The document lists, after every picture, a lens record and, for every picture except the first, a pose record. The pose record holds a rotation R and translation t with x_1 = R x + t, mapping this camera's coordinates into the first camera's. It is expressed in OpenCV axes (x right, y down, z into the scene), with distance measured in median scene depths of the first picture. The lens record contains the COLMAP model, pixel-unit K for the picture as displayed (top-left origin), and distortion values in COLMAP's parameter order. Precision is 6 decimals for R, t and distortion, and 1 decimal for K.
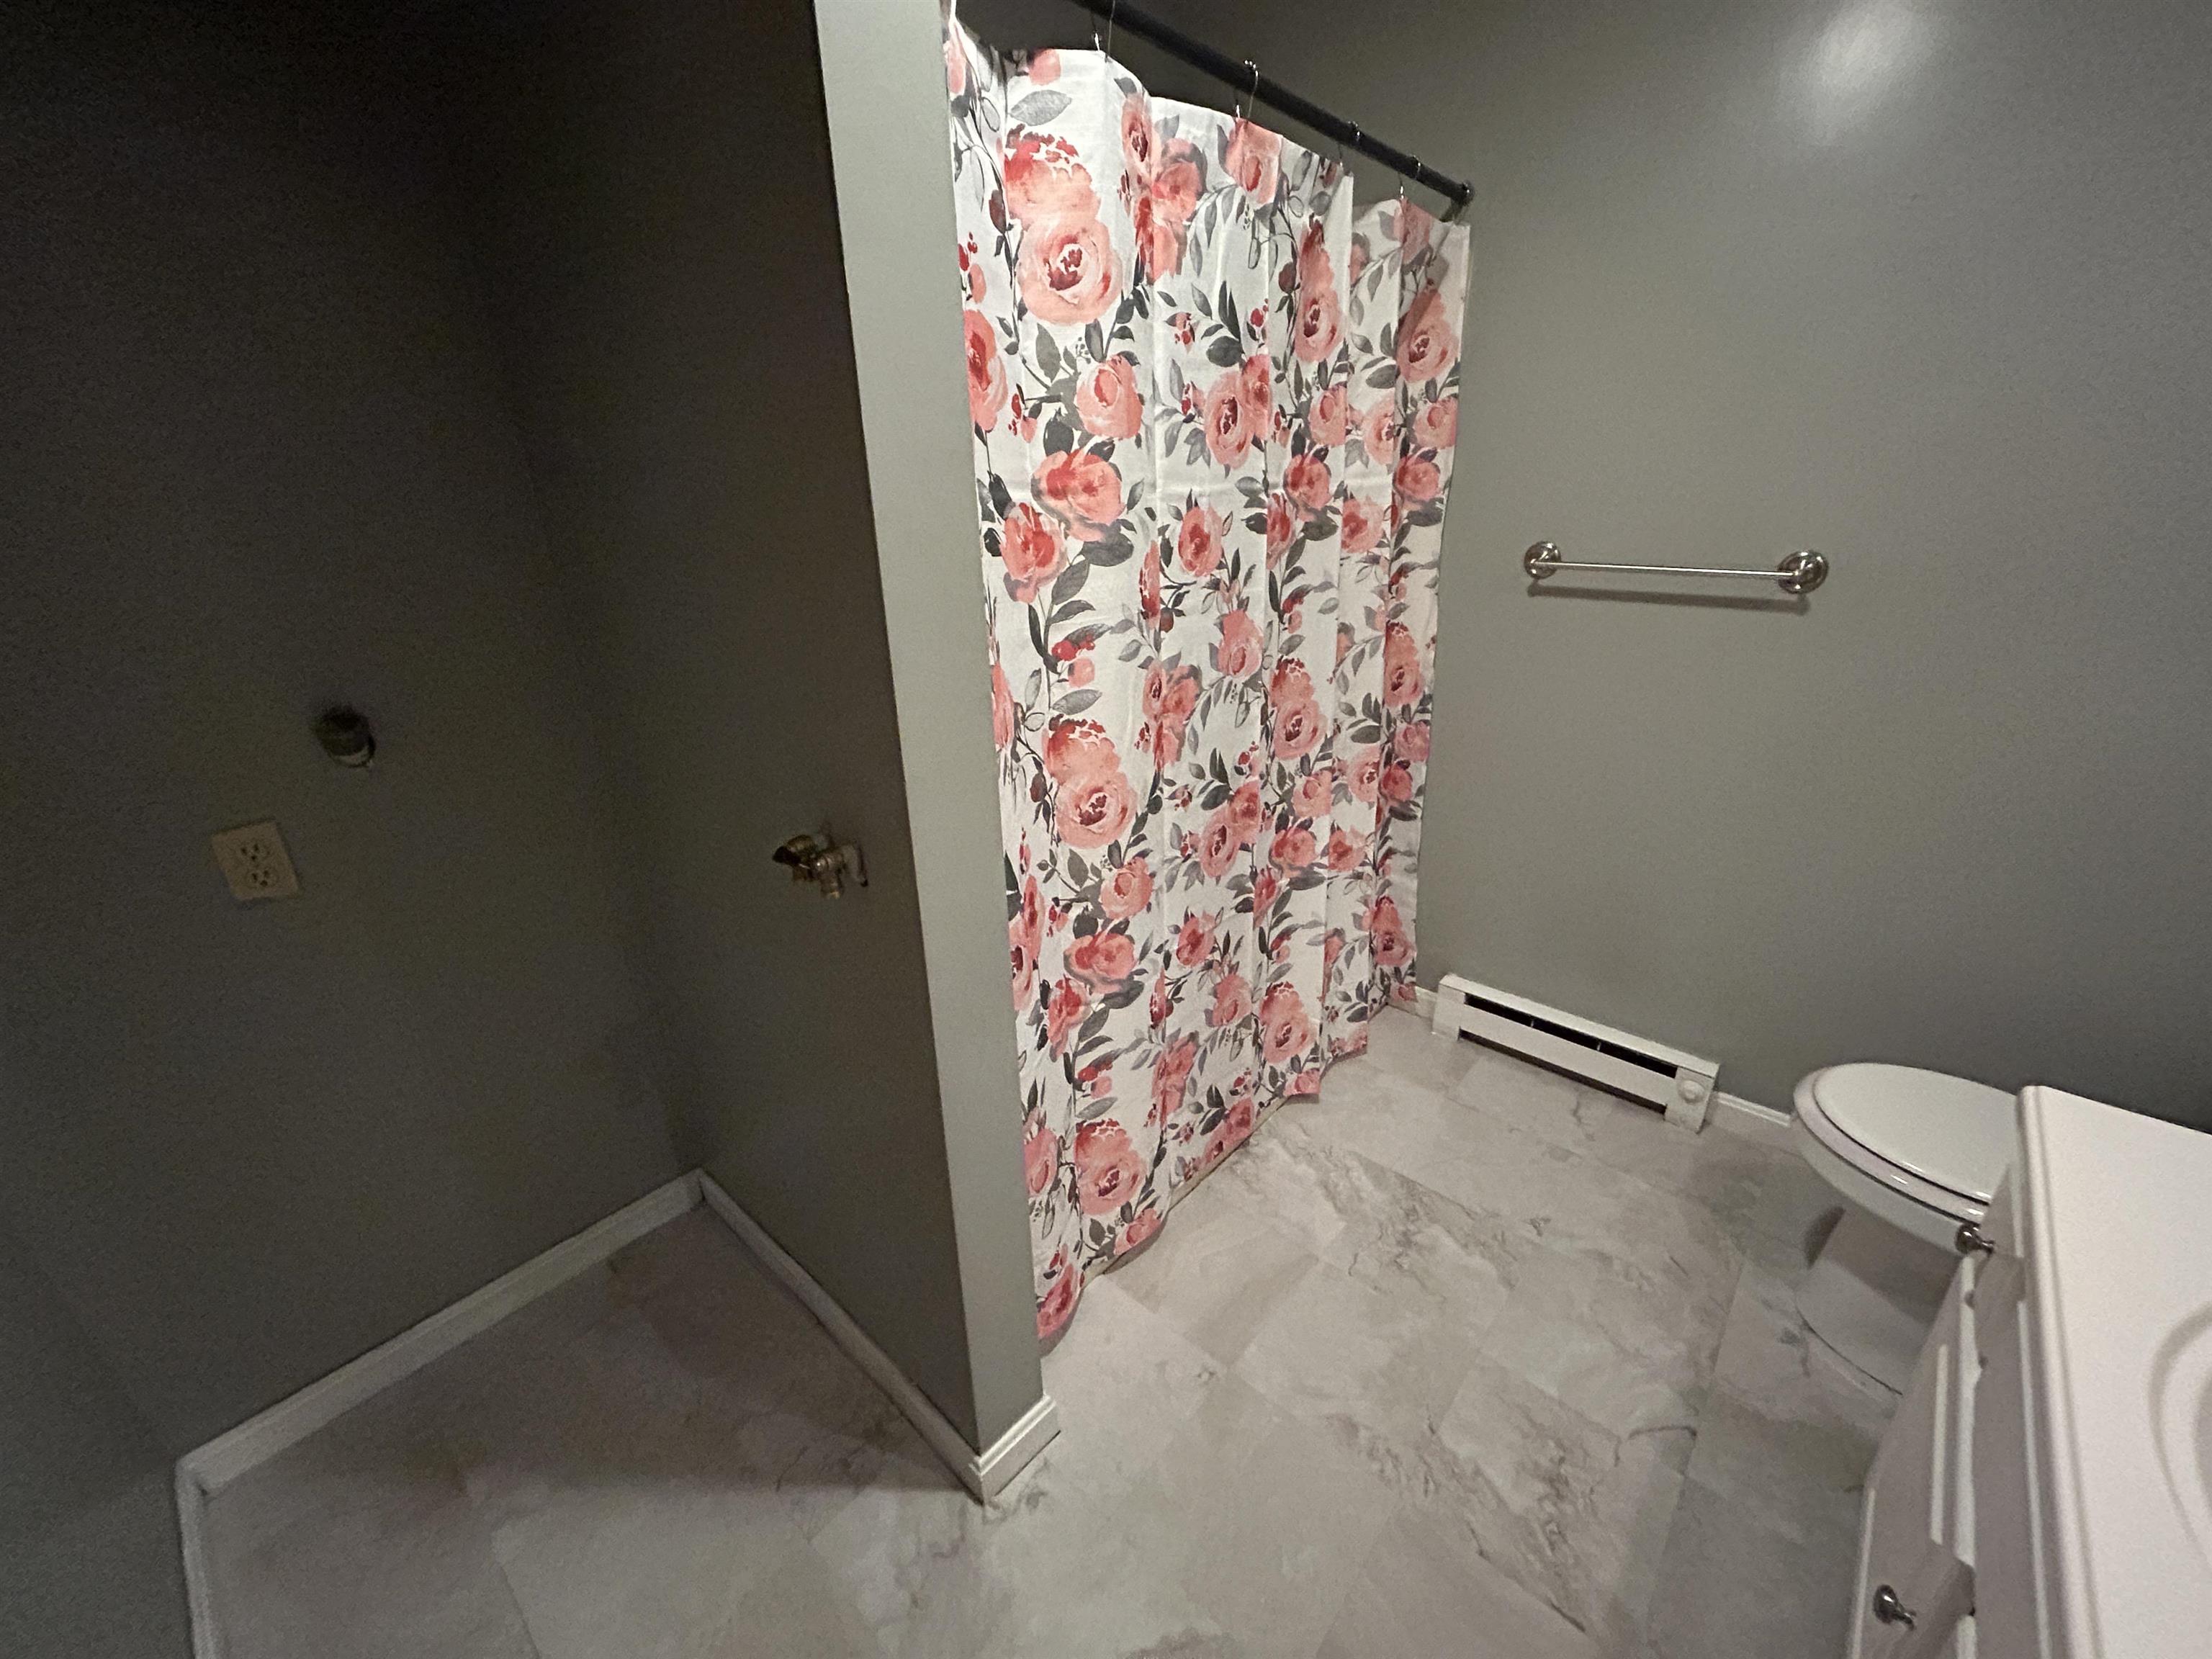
lens RADIAL K [[883.0, 0, 1104.0], [0, 883.0, 830.3], [0, 0, 1]] dist [-0.002227, 0.001162]
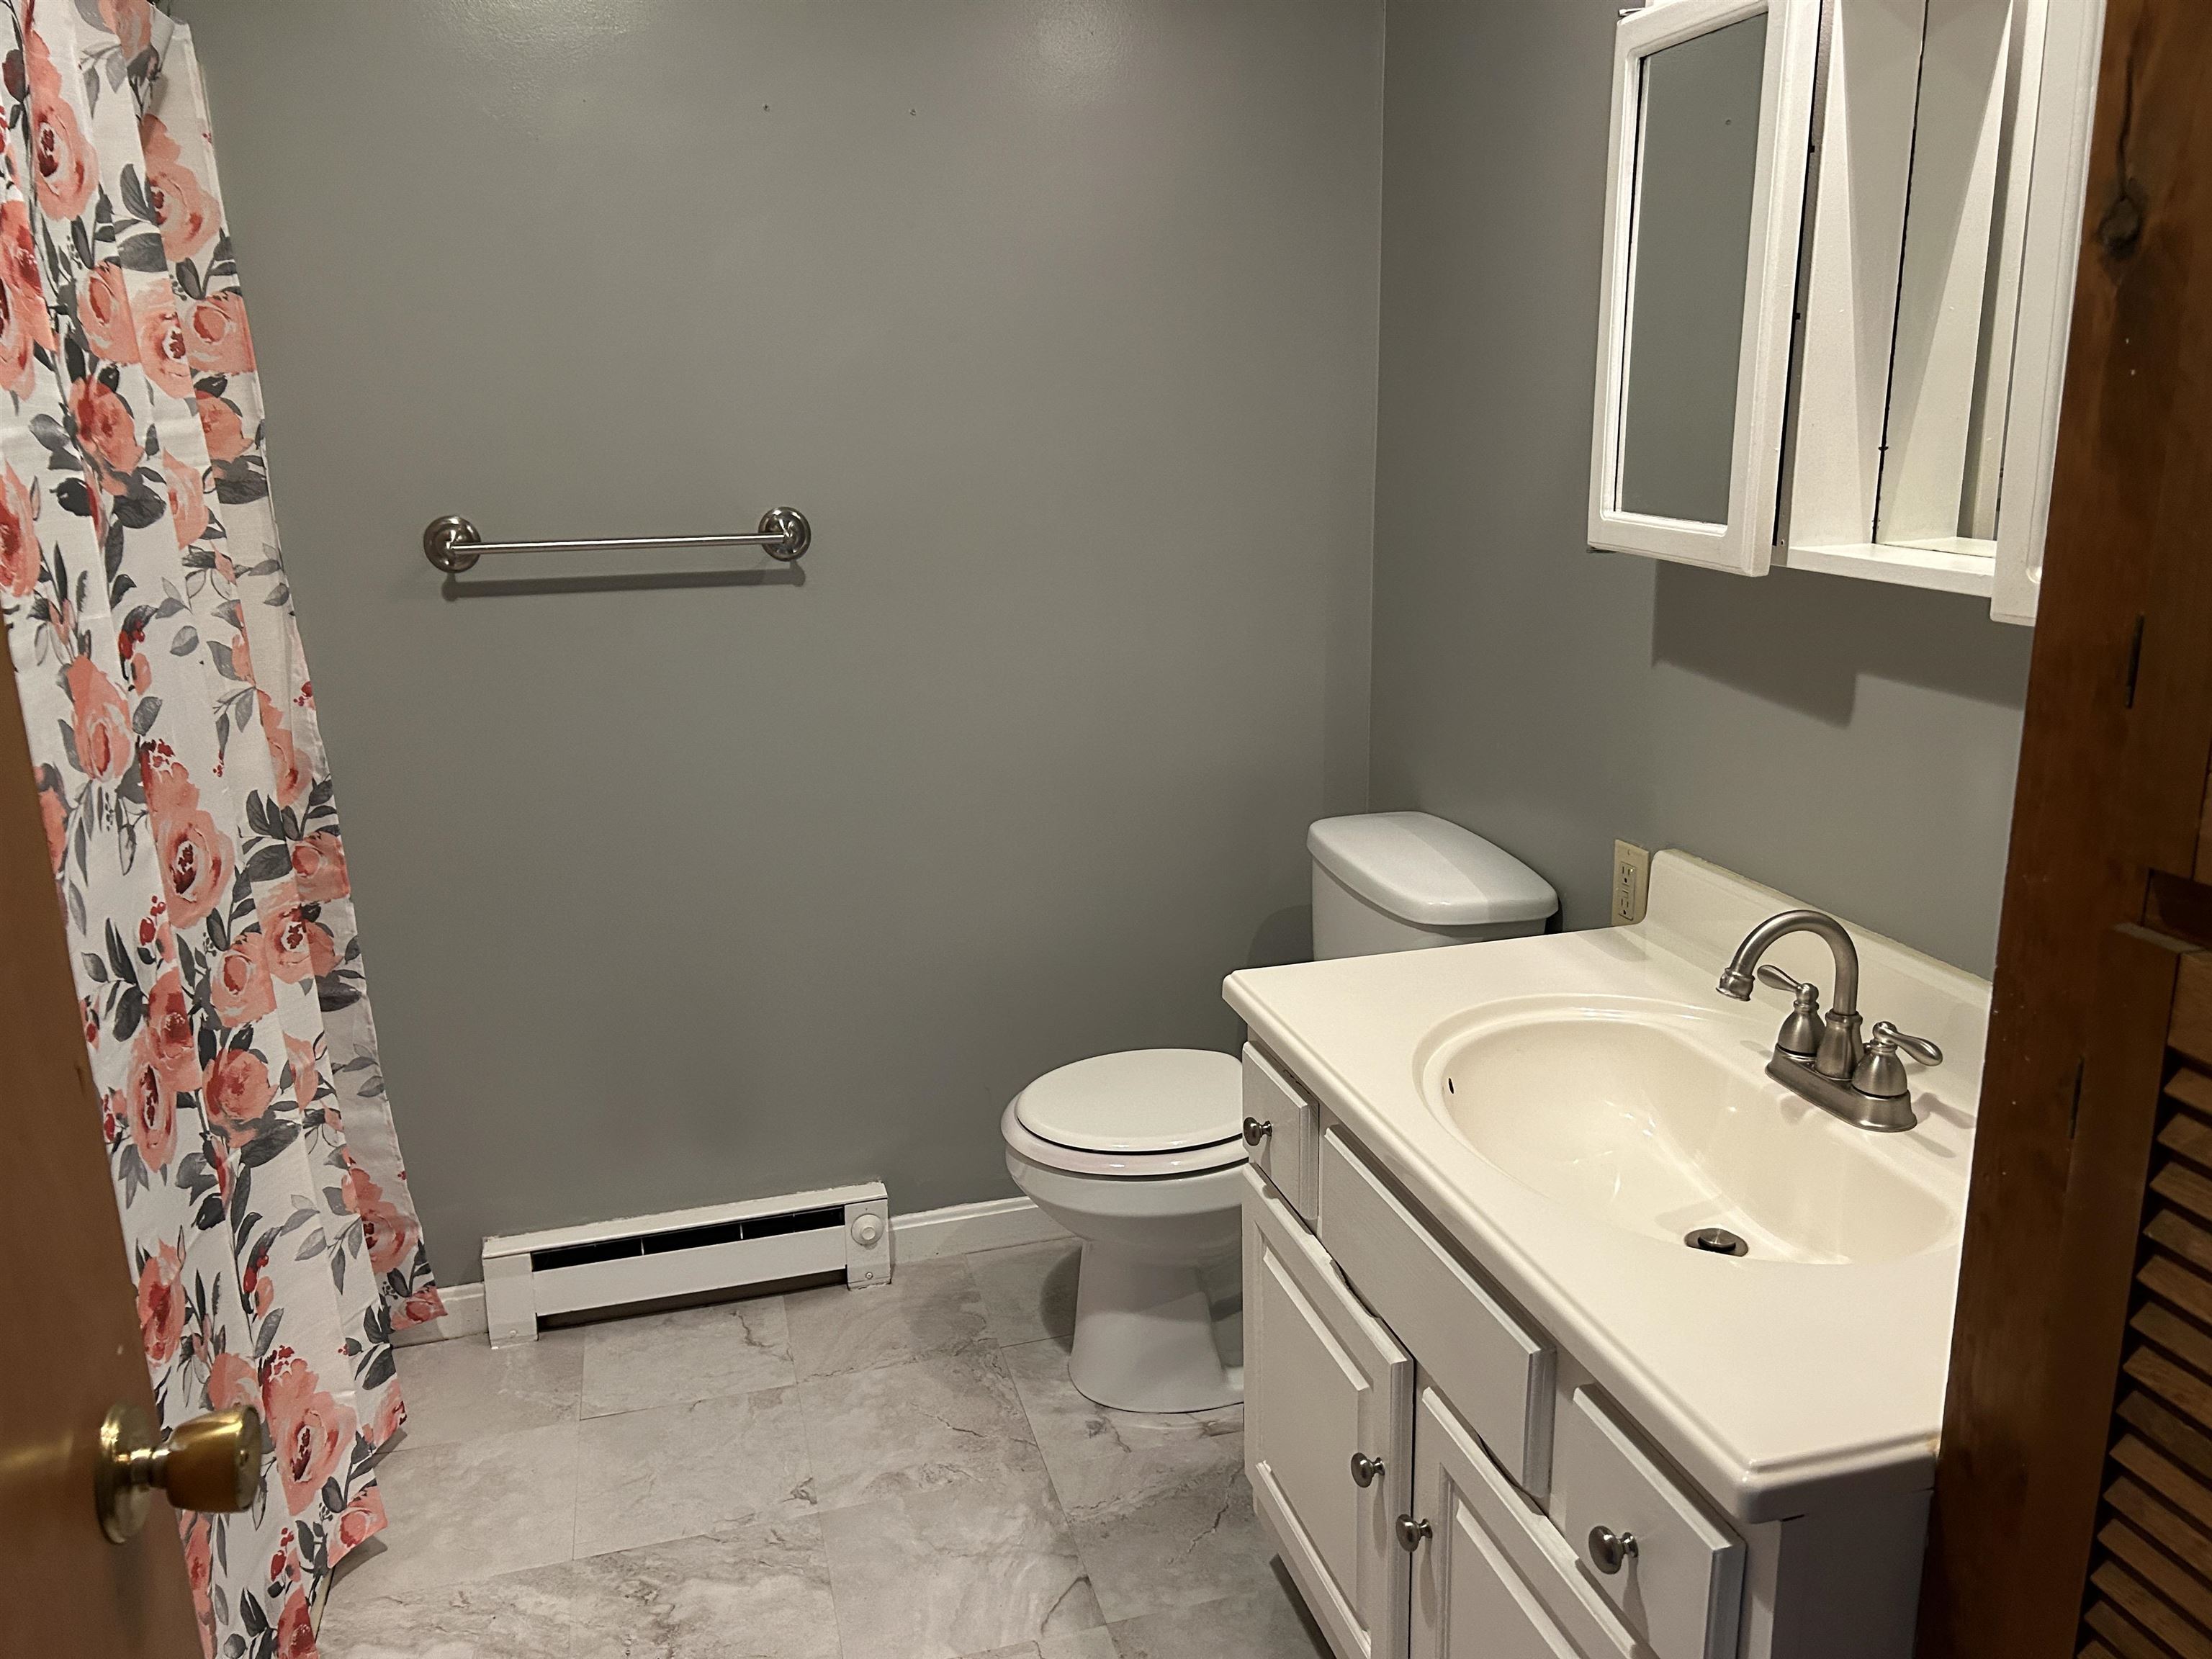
lens RADIAL K [[1671.4, 0, 1110.6], [0, 1671.4, 846.2], [0, 0, 1]] dist [0.020274, -0.015445]
pose [[0.536915, -0.207108, 0.817820, -0.345342], [0.321474, 0.946485, 0.028637, 0.026294], [-0.779985, 0.247531, 0.574762, -0.029090]]
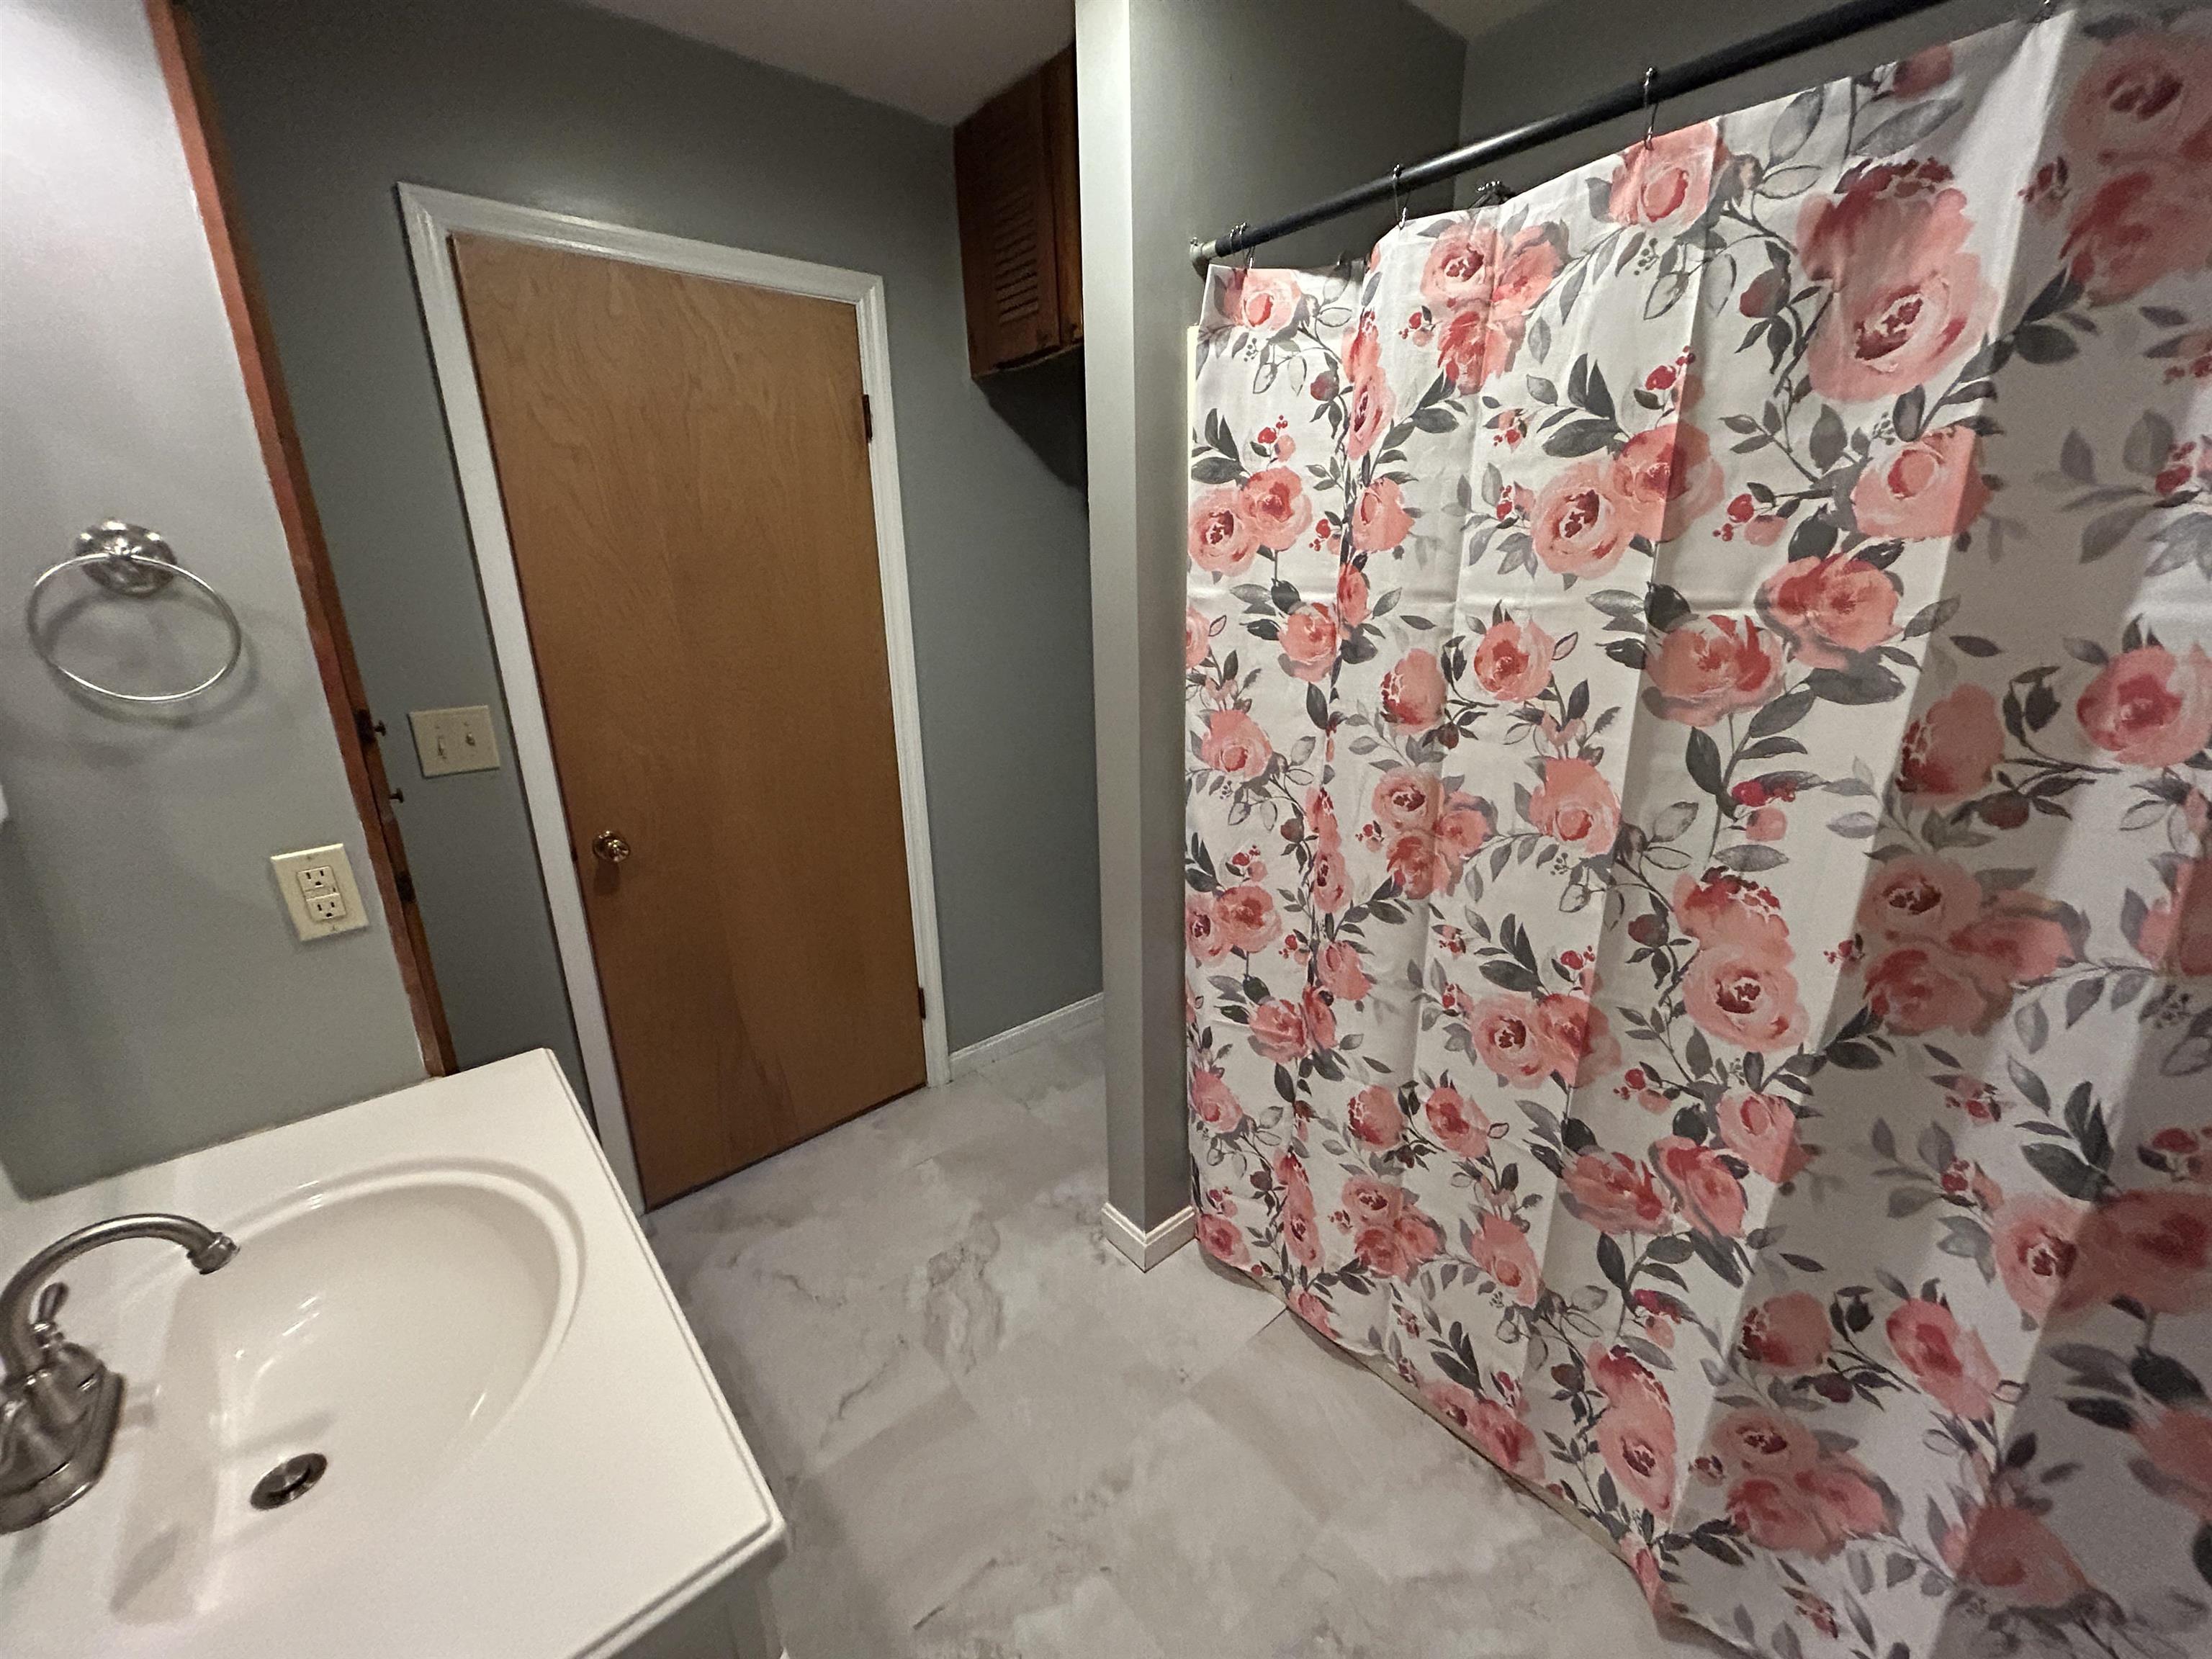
lens RADIAL K [[883.0, 0, 1095.4], [0, 883.0, 828.8], [0, 0, 1]] dist [-0.002227, 0.001162]
pose [[-0.141197, 0.308397, -0.940720, 0.890046], [-0.340965, 0.876953, 0.338669, -0.296588], [0.929412, 0.368572, -0.018670, 0.620451]]
